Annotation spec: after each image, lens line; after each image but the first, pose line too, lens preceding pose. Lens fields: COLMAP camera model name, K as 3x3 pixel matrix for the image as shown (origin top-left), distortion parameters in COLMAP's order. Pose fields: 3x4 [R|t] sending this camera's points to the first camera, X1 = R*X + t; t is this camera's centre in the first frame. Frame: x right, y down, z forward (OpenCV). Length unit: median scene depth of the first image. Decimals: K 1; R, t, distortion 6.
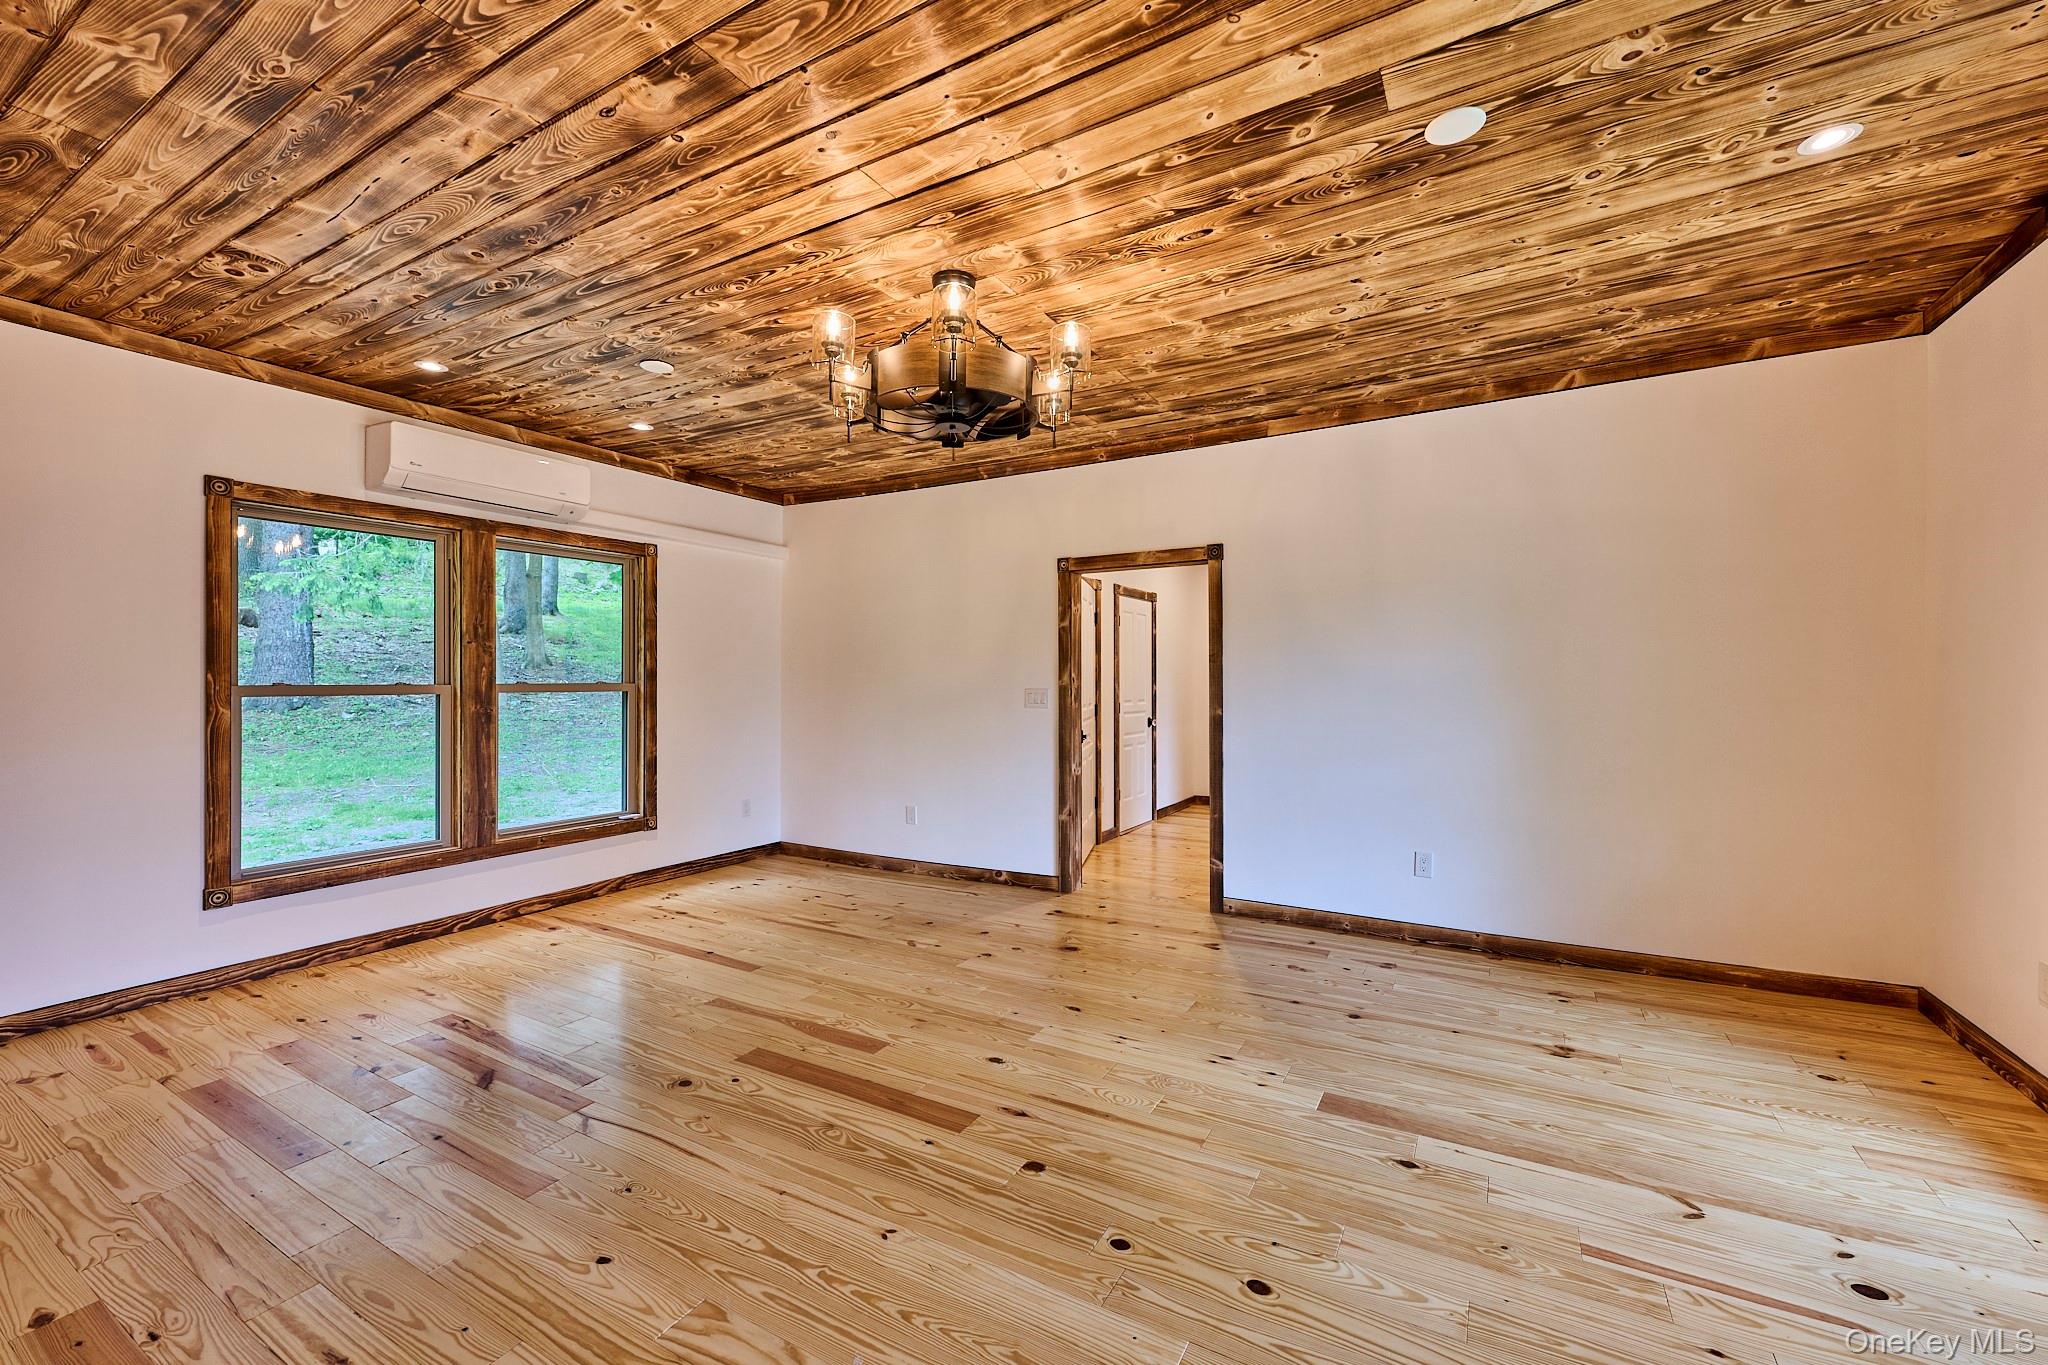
lens RADIAL K [[829.9, 0, 1027.0], [0, 829.9, 682.0], [0, 0, 1]] dist [0.000166, 0.000464]
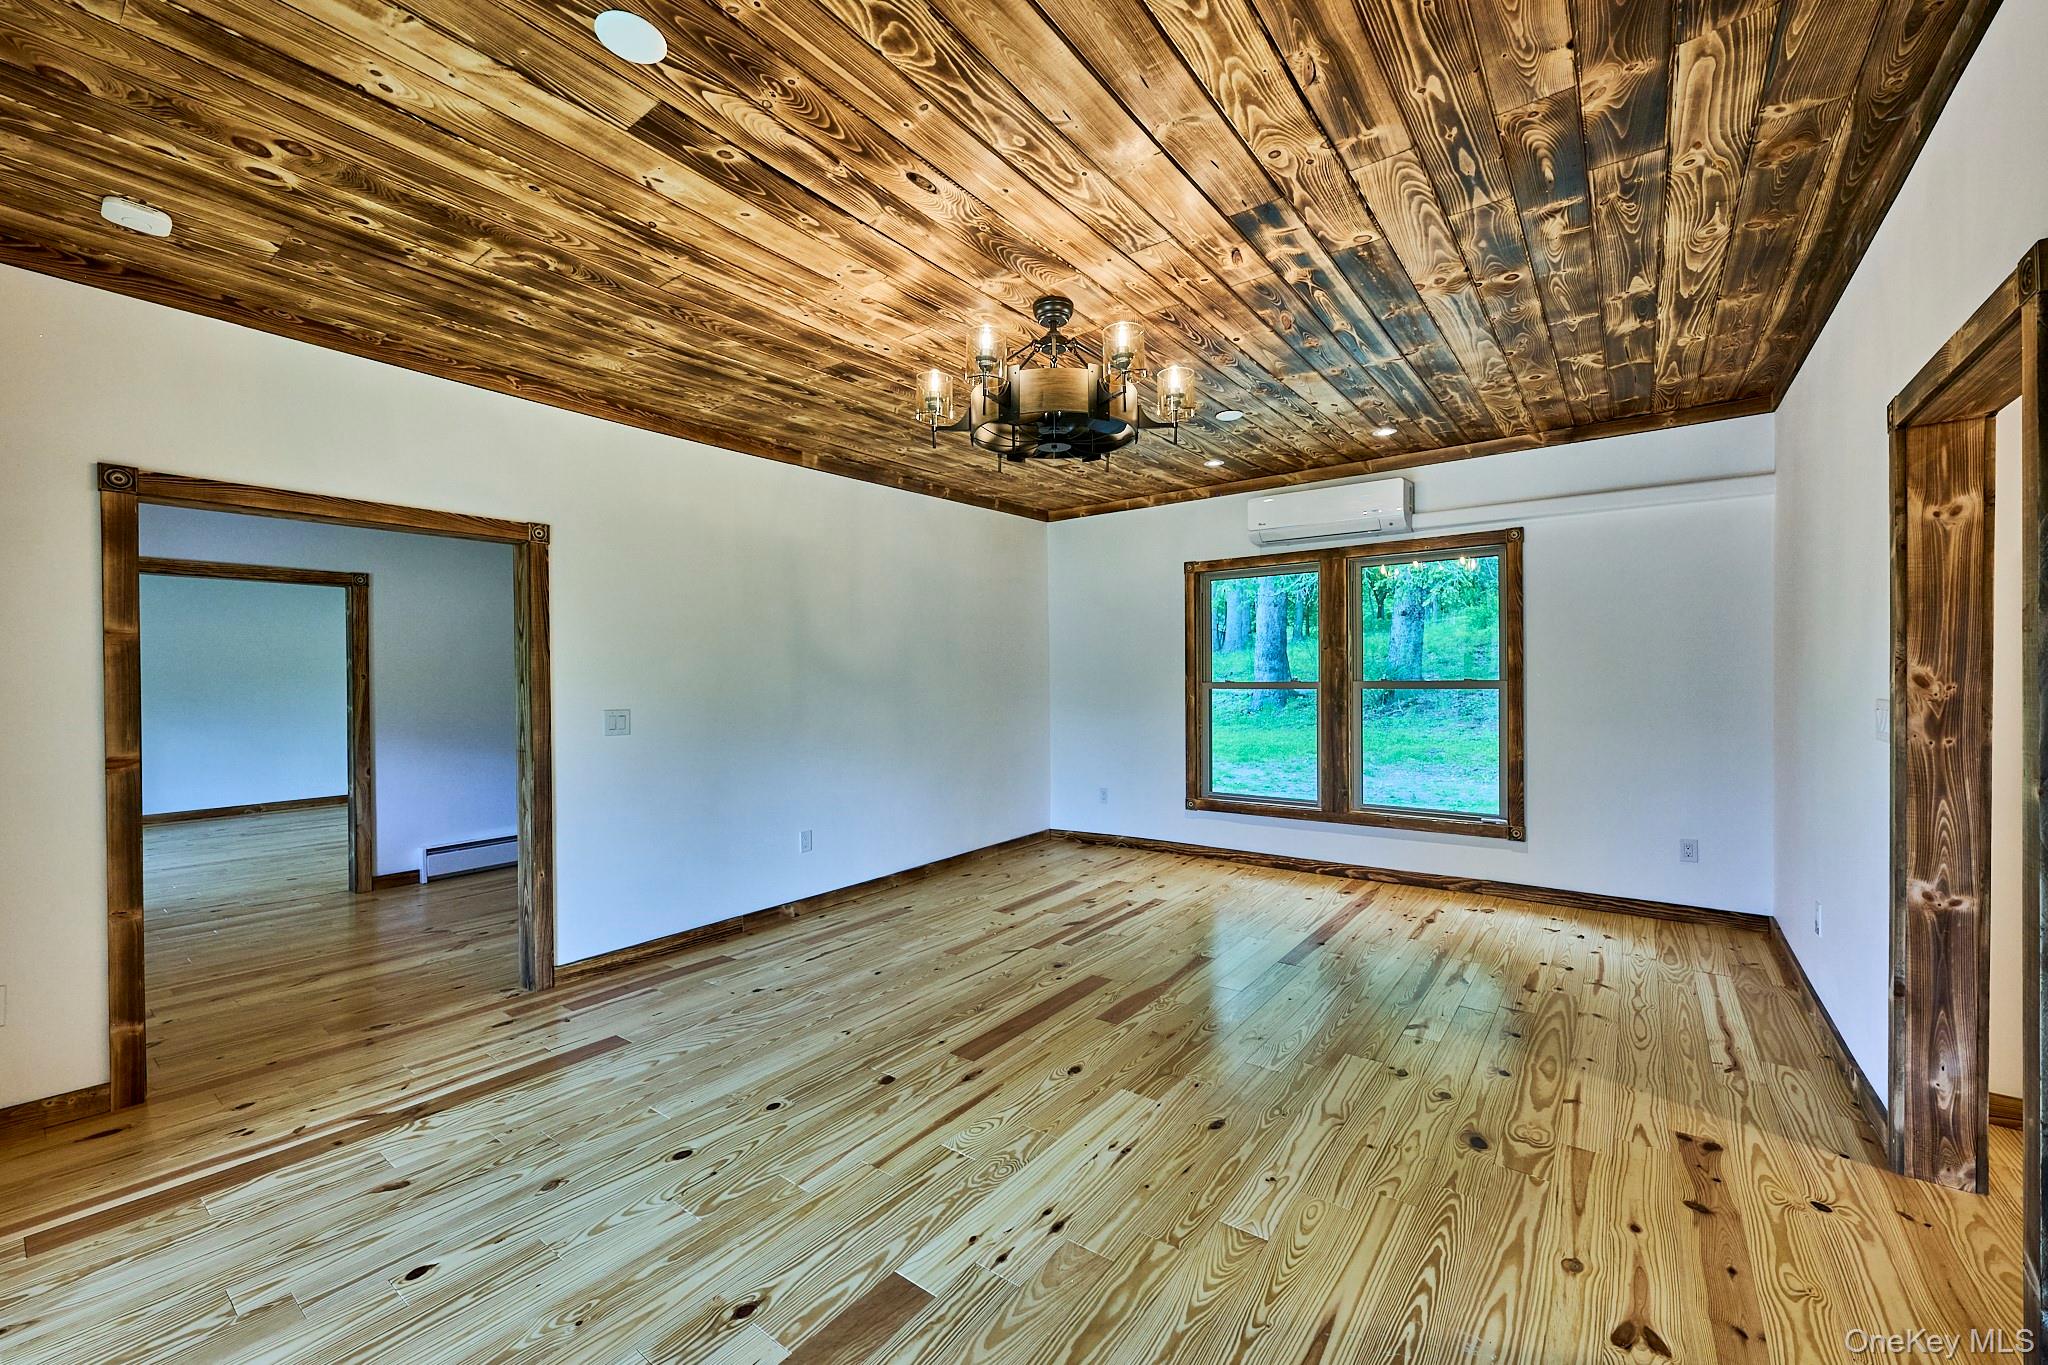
lens RADIAL K [[806.5, 0, 1026.0], [0, 806.5, 689.2], [0, 0, 1]] dist [-0.001352, -0.000004]
pose [[-0.121118, 0.017589, -0.992482, 0.752896], [0.008632, 0.999824, 0.016666, -0.012996], [0.992601, -0.006548, -0.121249, 0.872017]]
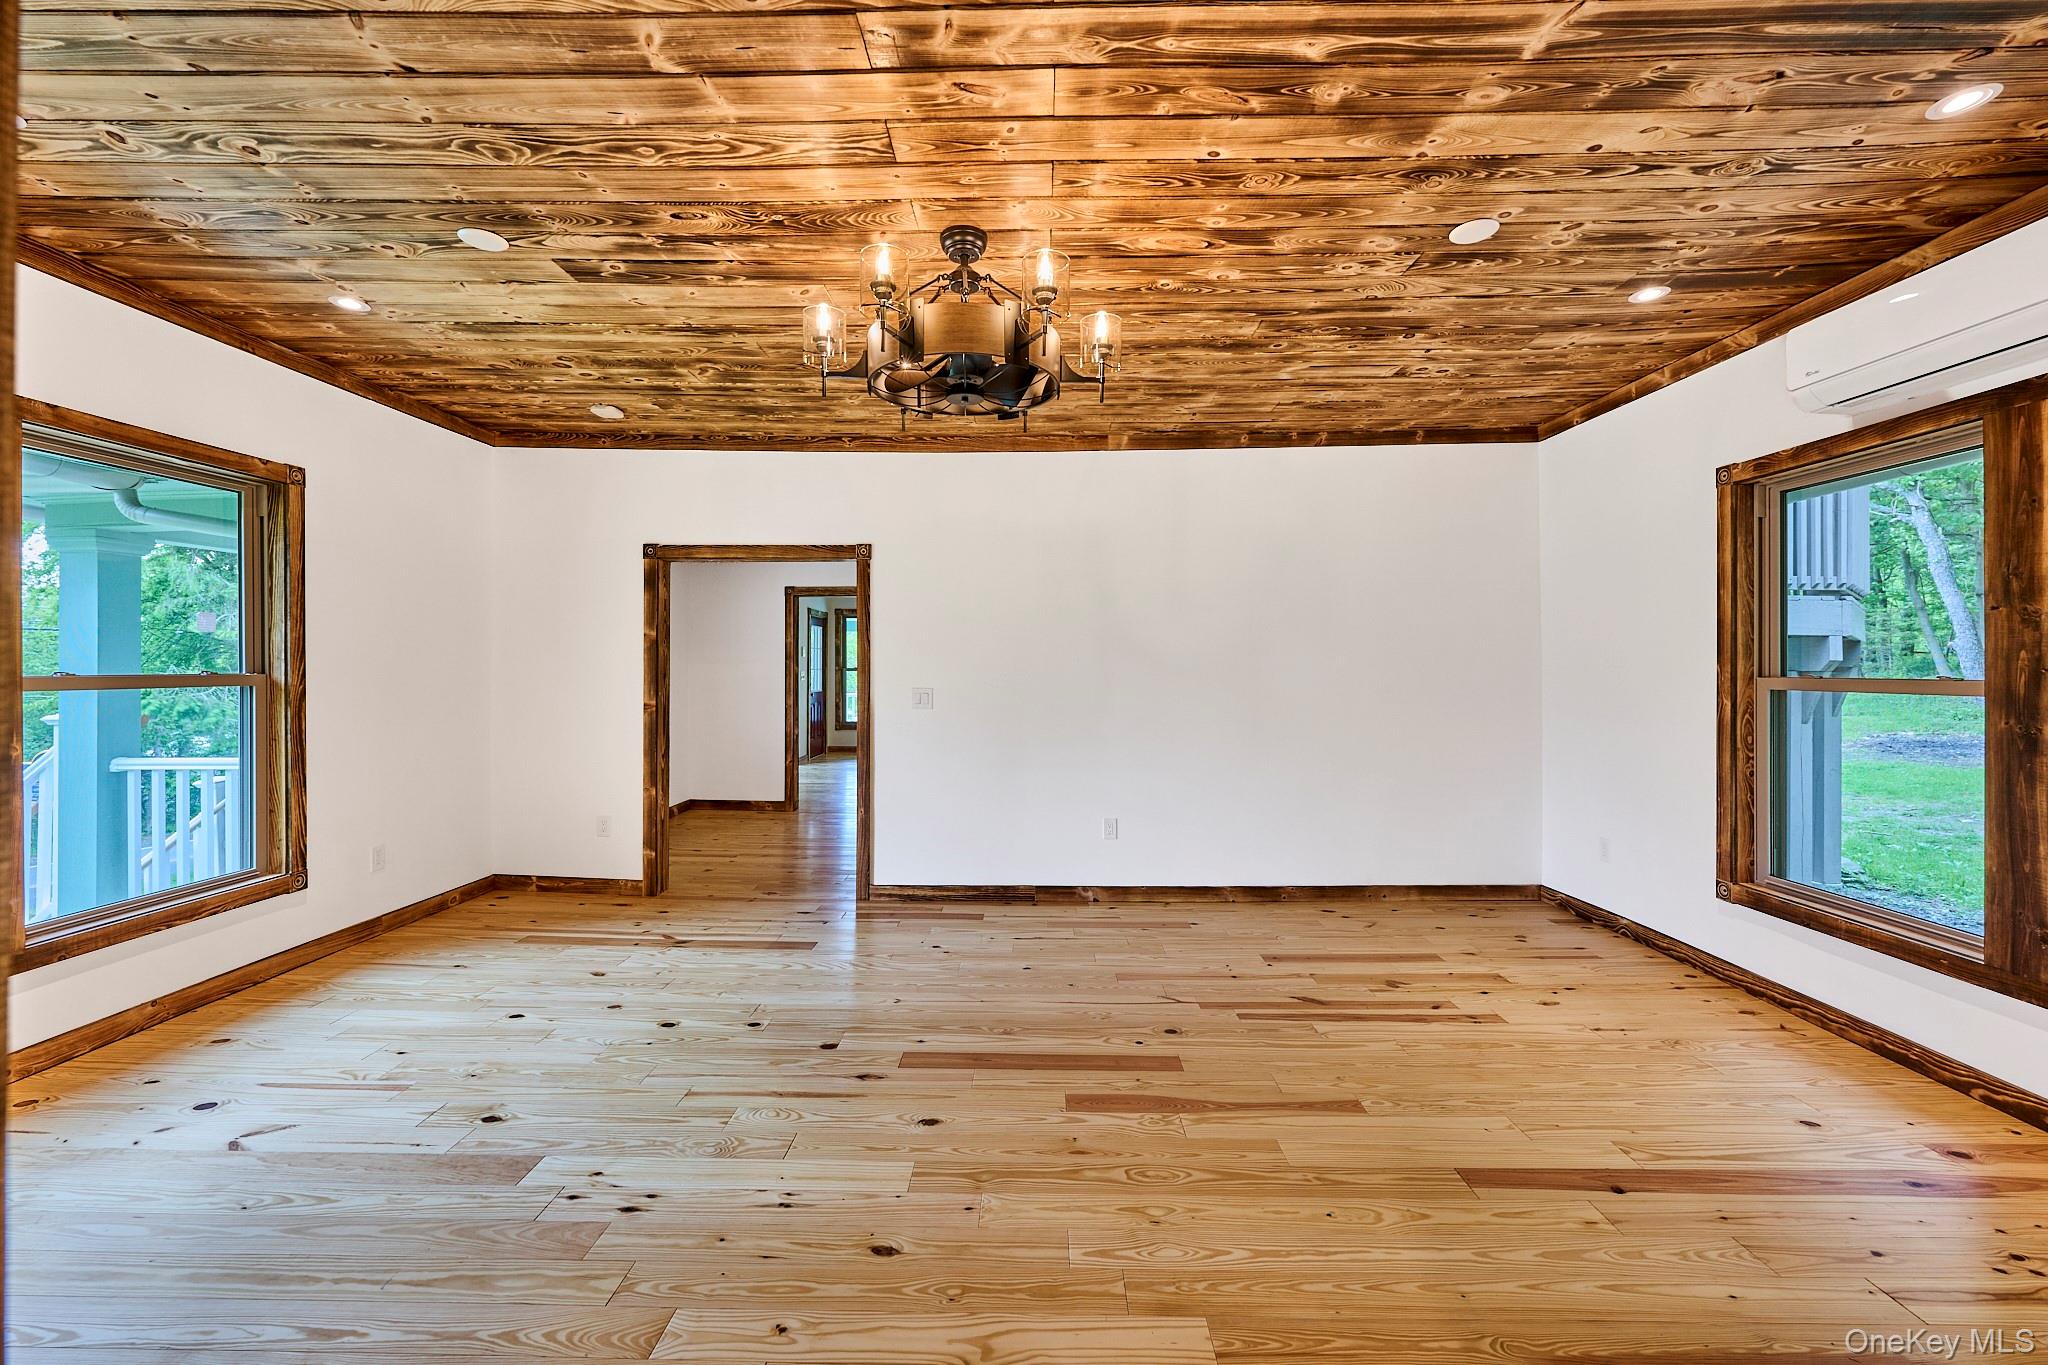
lens RADIAL K [[817.0, 0, 1027.4], [0, 817.0, 664.6], [0, 0, 1]] dist [-0.001987, -0.000002]
pose [[-0.873587, 0.001267, -0.486666, 0.232040], [0.000284, 0.999998, 0.002094, -0.012923], [0.486667, 0.001691, -0.873586, 1.461471]]
